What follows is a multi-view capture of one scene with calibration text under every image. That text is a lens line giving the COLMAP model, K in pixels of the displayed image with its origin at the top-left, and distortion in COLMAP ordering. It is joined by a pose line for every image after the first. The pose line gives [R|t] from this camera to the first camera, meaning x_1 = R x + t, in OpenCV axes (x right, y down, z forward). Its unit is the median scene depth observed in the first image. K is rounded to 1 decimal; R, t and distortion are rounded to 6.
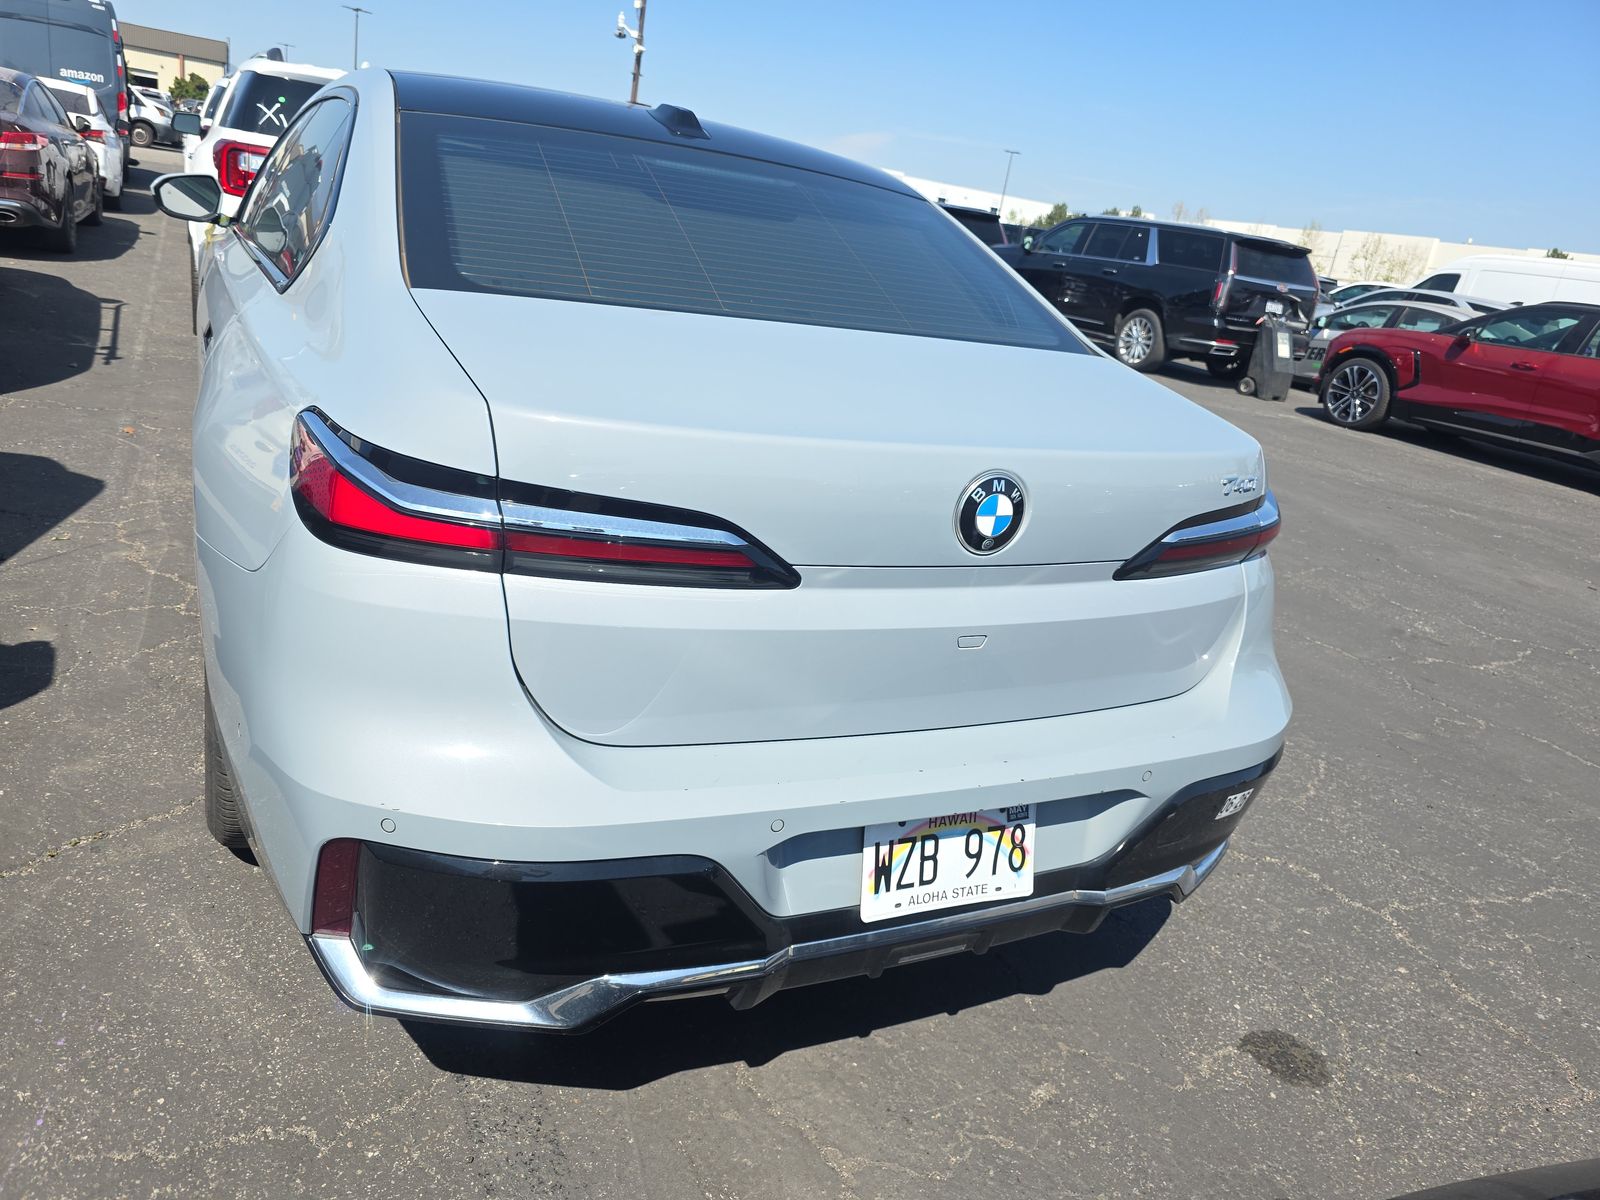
lens RADIAL K [[1102.9, 0, 793.0], [0, 1102.9, 605.3], [0, 0, 1]] dist [0.040408, -0.050320]
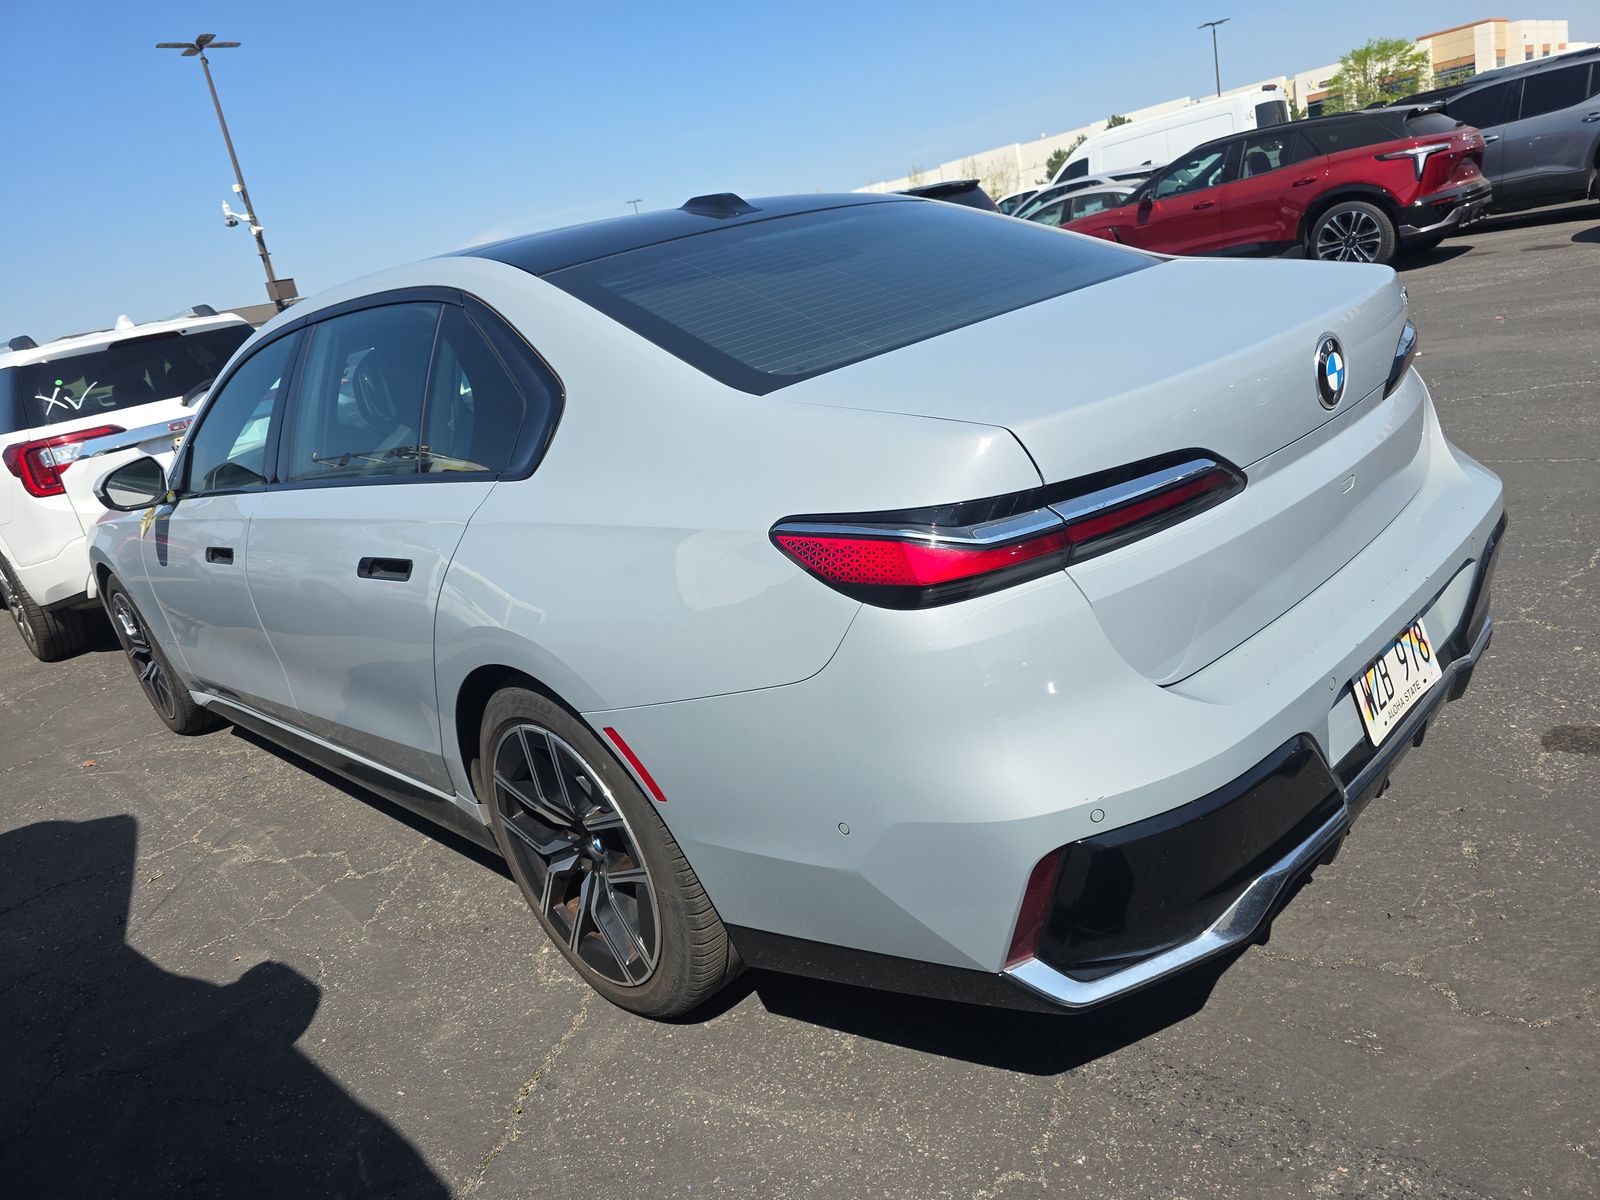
lens RADIAL K [[1102.9, 0, 801.3], [0, 1102.9, 600.9], [0, 0, 1]] dist [0.040408, -0.050320]
pose [[0.890010, -0.410013, 0.199426, -0.469088], [0.419287, 0.907841, -0.004729, -0.067535], [-0.179108, 0.087826, 0.979902, -0.014895]]
